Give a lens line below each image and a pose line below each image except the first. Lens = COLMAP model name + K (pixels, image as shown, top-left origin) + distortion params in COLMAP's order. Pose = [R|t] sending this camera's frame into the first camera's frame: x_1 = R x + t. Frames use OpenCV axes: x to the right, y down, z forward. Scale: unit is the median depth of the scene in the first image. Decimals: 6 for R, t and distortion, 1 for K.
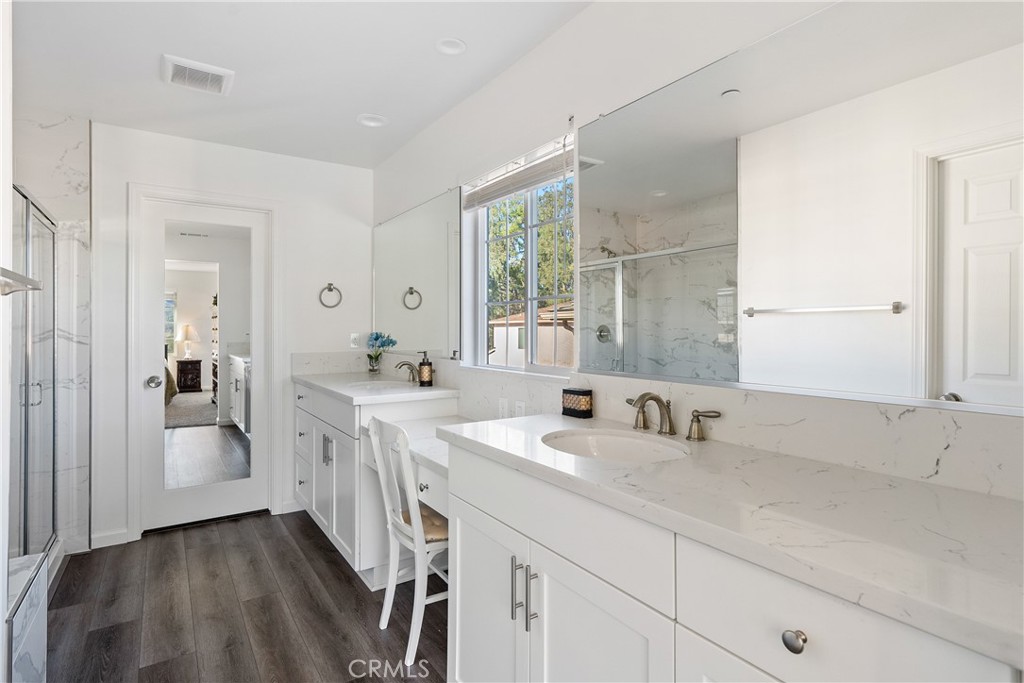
lens RADIAL K [[571.4, 0, 512.0], [0, 571.4, 341.5], [0, 0, 1]] dist [0.001204, 0.000316]
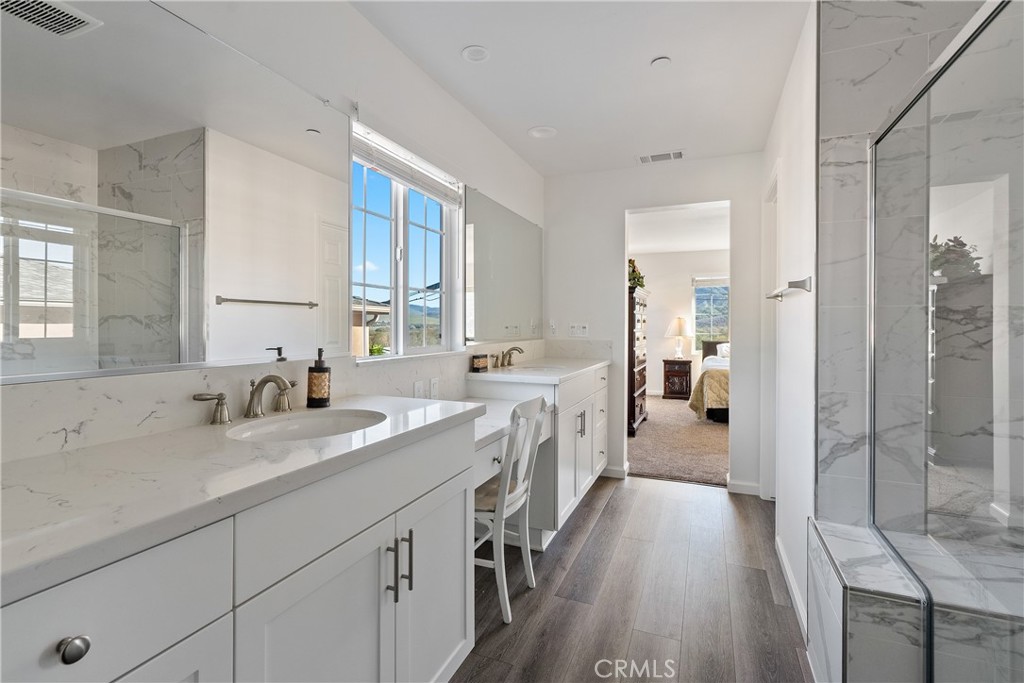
lens RADIAL K [[467.9, 0, 512.0], [0, 467.9, 341.5], [0, 0, 1]] dist [-0.003983, -0.000308]
pose [[-0.589759, -0.031121, 0.806980, -0.703524], [0.004135, 0.999128, 0.041553, -0.007256], [-0.807569, 0.027843, -0.589115, 1.186914]]
